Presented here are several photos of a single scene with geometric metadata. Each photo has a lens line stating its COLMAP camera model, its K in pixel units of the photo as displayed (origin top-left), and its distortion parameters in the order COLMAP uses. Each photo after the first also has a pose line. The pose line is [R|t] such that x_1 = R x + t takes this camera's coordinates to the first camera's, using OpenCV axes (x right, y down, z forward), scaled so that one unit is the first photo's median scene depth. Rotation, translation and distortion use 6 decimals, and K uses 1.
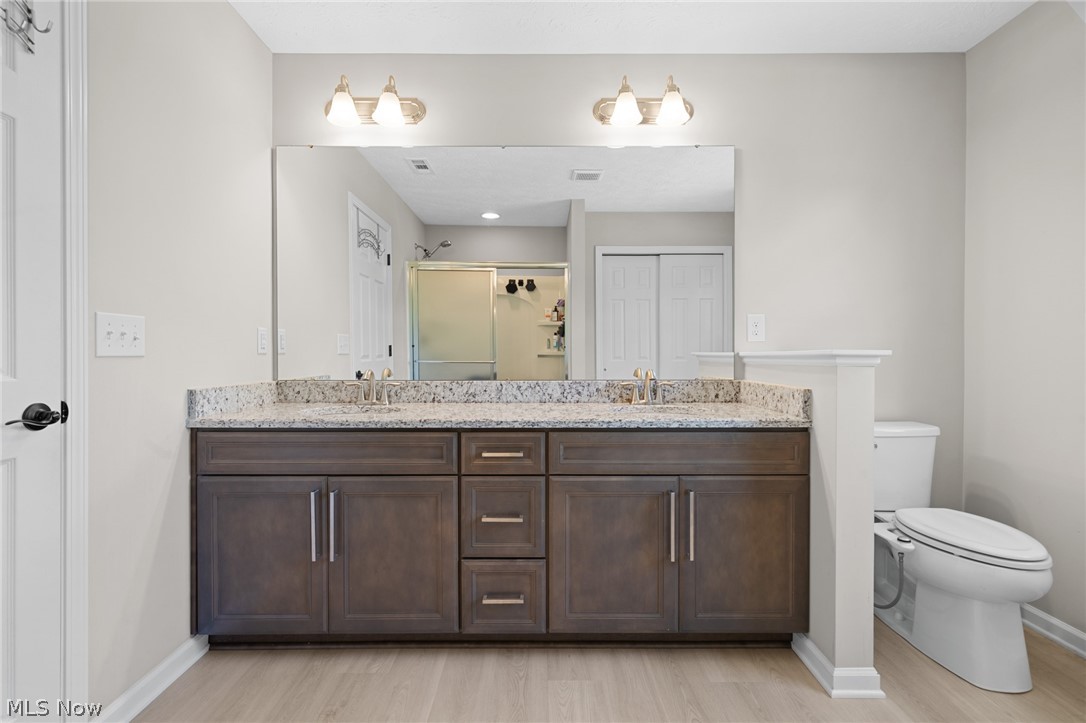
lens RADIAL K [[502.3, 0, 544.2], [0, 502.3, 361.9], [0, 0, 1]] dist [-0.000797, -0.000082]
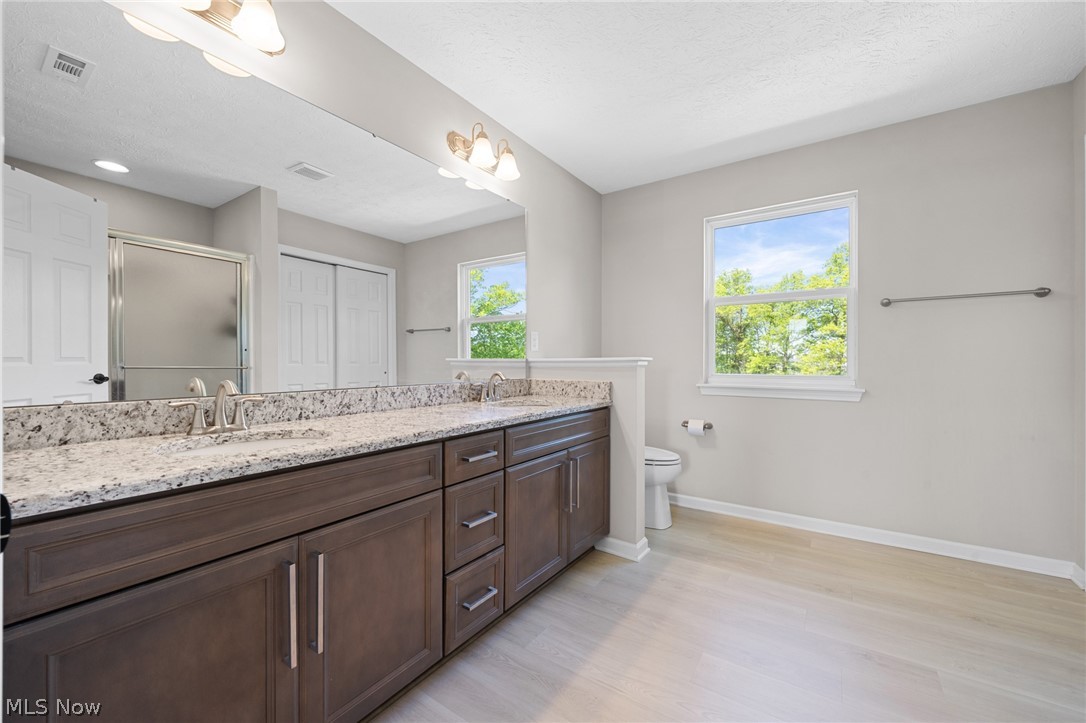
lens RADIAL K [[427.9, 0, 542.5], [0, 427.9, 361.7], [0, 0, 1]] dist [-0.000431, -0.000257]
pose [[0.567916, 0.000600, 0.823086, -0.566248], [0.009088, 0.999934, -0.007000, -0.001886], [-0.823036, 0.011455, 0.567873, 0.307660]]
